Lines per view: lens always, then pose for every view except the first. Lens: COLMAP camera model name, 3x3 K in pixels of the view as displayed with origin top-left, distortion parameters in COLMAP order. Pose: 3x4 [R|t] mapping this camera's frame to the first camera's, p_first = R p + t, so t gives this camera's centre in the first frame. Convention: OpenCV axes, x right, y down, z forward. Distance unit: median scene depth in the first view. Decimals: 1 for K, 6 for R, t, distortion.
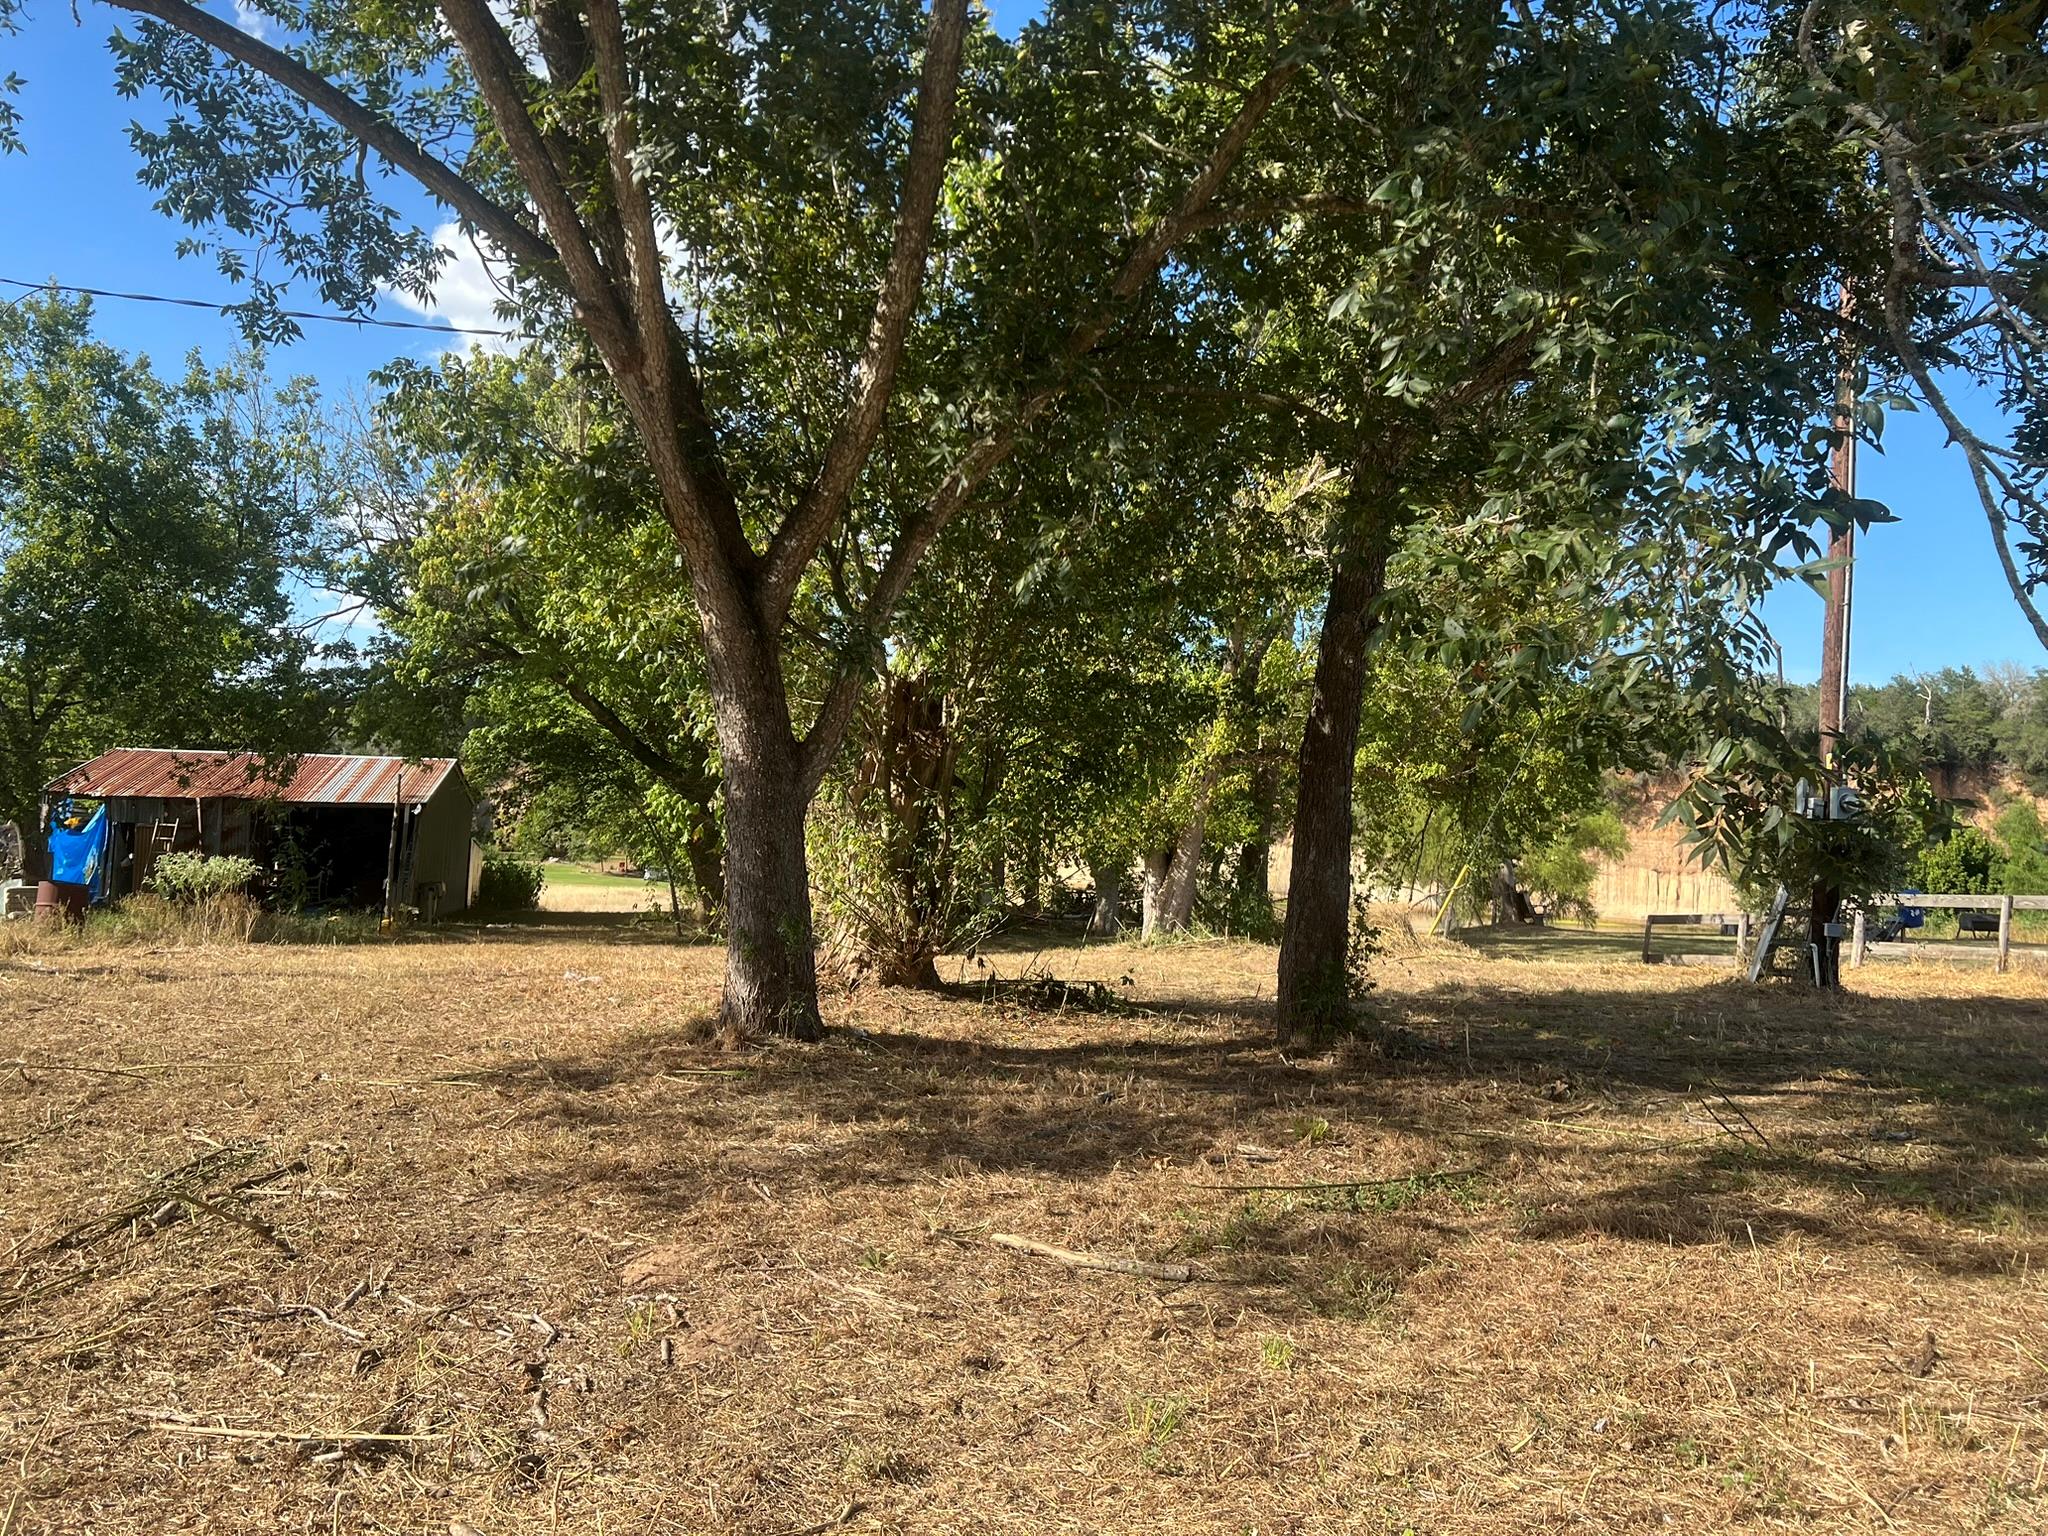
lens RADIAL K [[1576.4, 0, 1020.1], [0, 1576.4, 757.3], [0, 0, 1]] dist [0.040504, -0.029540]
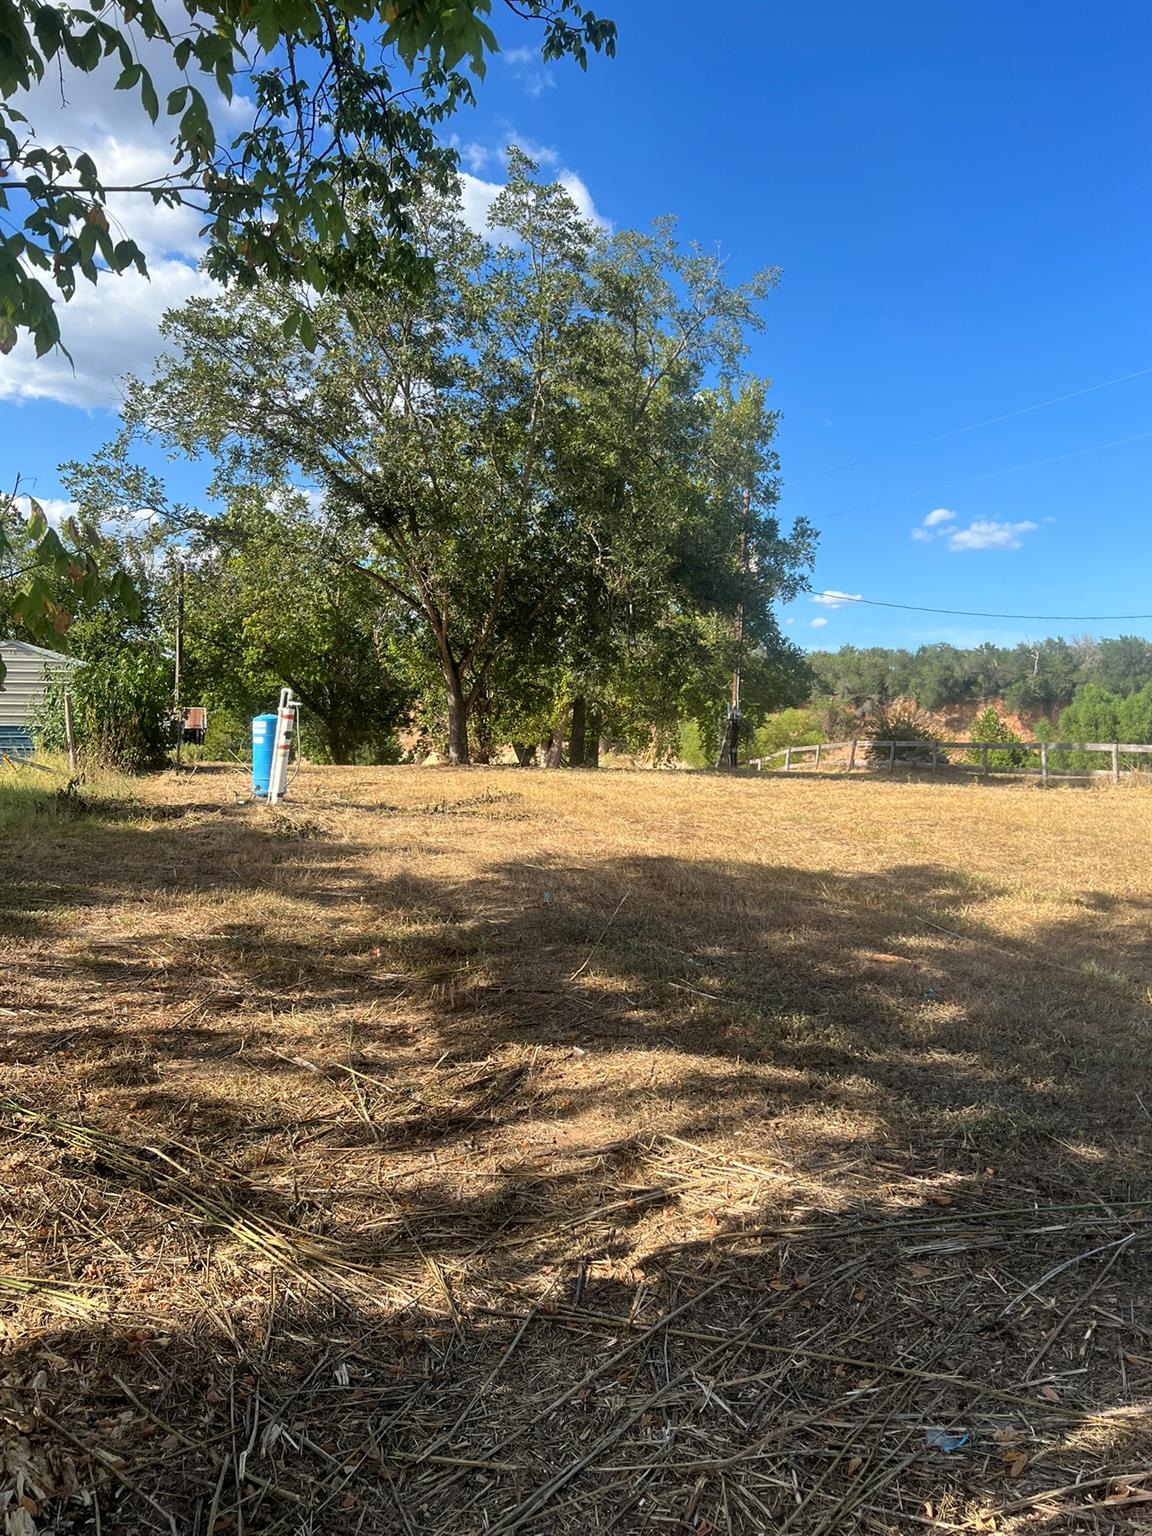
lens RADIAL K [[1182.3, 0, 577.2], [0, 1182.3, 769.0], [0, 0, 1]] dist [0.040504, -0.029540]
pose [[0.994163, -0.018591, 0.106276, -0.052440], [0.012510, 0.998261, 0.057604, -0.003056], [-0.107162, -0.055938, 0.992667, -0.715597]]
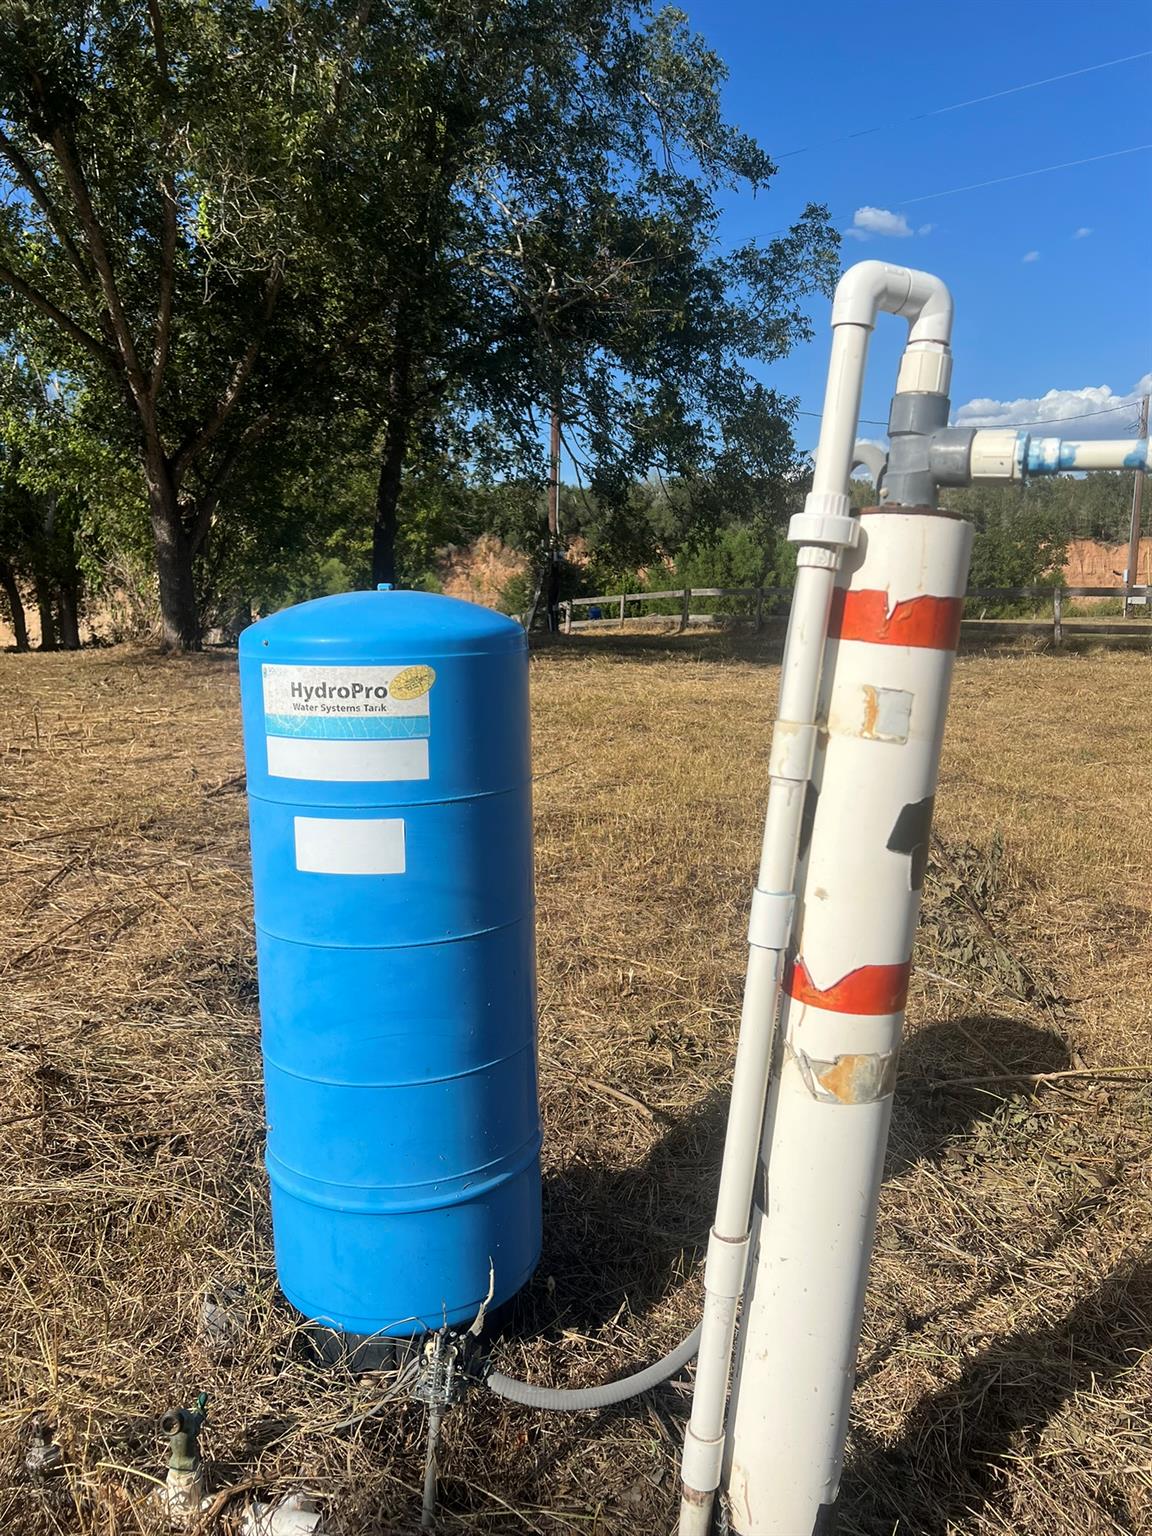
lens RADIAL K [[1182.3, 0, 571.8], [0, 1182.3, 770.5], [0, 0, 1]] dist [0.040504, -0.029540]
pose [[0.886063, -0.109425, 0.450464, -0.140023], [0.021511, 0.980399, 0.195843, 0.000155], [-0.463065, -0.163839, 0.871050, -0.283691]]
